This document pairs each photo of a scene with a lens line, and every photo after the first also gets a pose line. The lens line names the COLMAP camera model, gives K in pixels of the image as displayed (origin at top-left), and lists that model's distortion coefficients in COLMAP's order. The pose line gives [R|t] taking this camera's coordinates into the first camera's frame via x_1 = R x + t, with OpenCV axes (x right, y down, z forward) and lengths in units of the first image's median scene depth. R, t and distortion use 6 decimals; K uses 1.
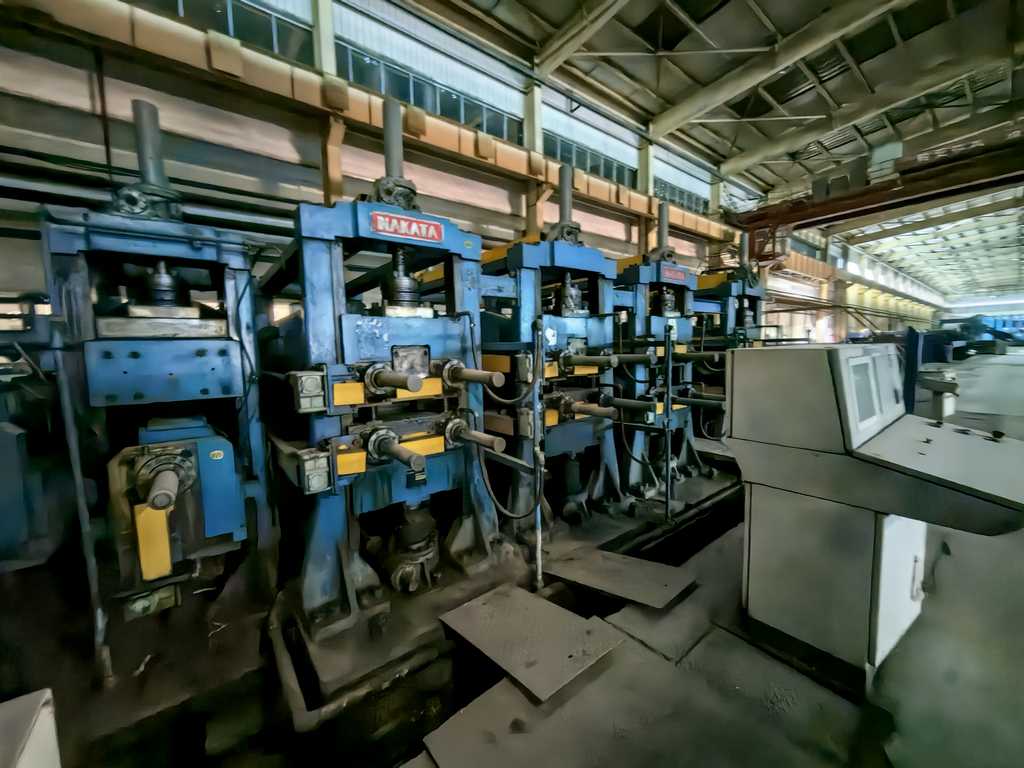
lens RADIAL K [[404.1, 0, 512.3], [0, 404.1, 381.9], [0, 0, 1]] dist [0.001750, 0.001366]
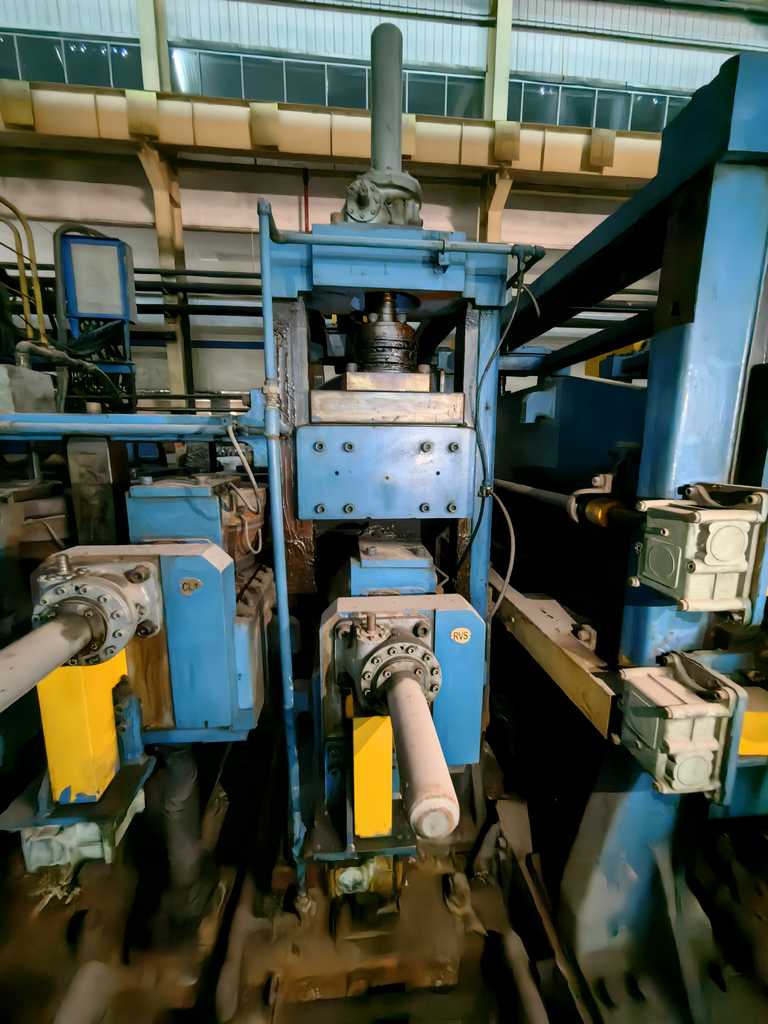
lens RADIAL K [[404.1, 0, 383.7], [0, 404.1, 513.9], [0, 0, 1]] dist [0.001750, 0.001366]
pose [[0.843251, 0.117966, -0.524416, -0.482393], [-0.072185, 0.991636, 0.106994, -0.031355], [0.532651, -0.052368, 0.844713, 0.425257]]
